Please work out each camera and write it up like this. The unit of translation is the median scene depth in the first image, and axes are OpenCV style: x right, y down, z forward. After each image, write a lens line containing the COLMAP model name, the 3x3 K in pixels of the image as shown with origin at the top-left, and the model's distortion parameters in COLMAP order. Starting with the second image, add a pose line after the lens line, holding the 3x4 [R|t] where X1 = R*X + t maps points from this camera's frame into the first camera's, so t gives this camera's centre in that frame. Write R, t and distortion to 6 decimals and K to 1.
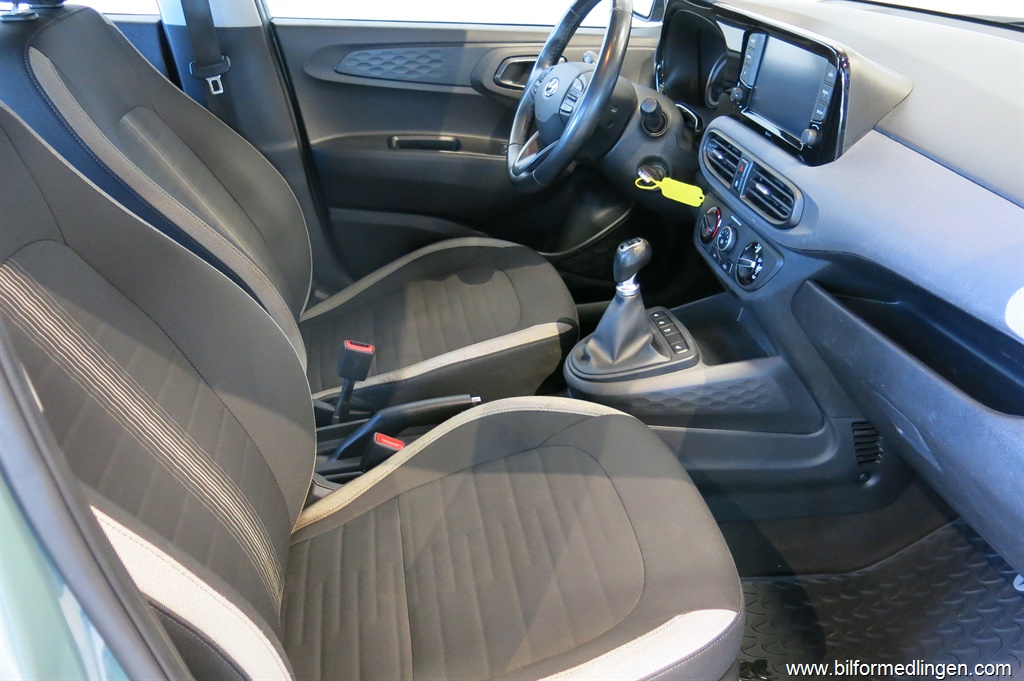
lens RADIAL K [[852.2, 0, 510.9], [0, 852.2, 353.8], [0, 0, 1]] dist [-0.020473, 0.004699]
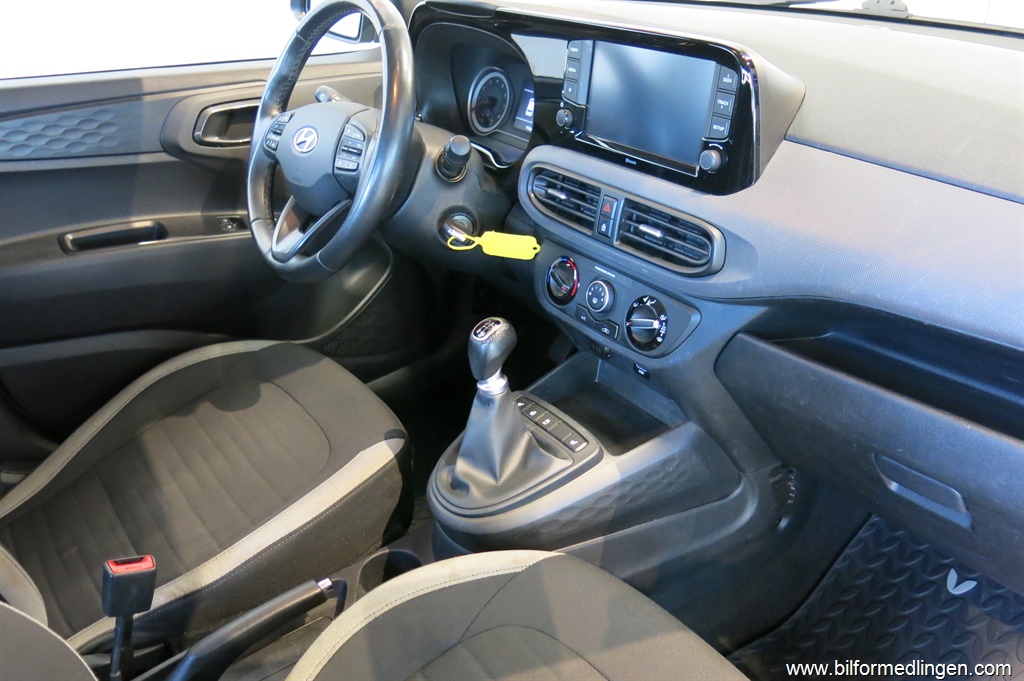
lens RADIAL K [[852.2, 0, 510.9], [0, 852.2, 353.8], [0, 0, 1]] dist [-0.020473, 0.004699]
pose [[0.895634, -0.234174, 0.378156, -0.128676], [0.241947, 0.969898, 0.027580, -0.118382], [-0.373231, 0.066792, 0.925331, 0.279462]]
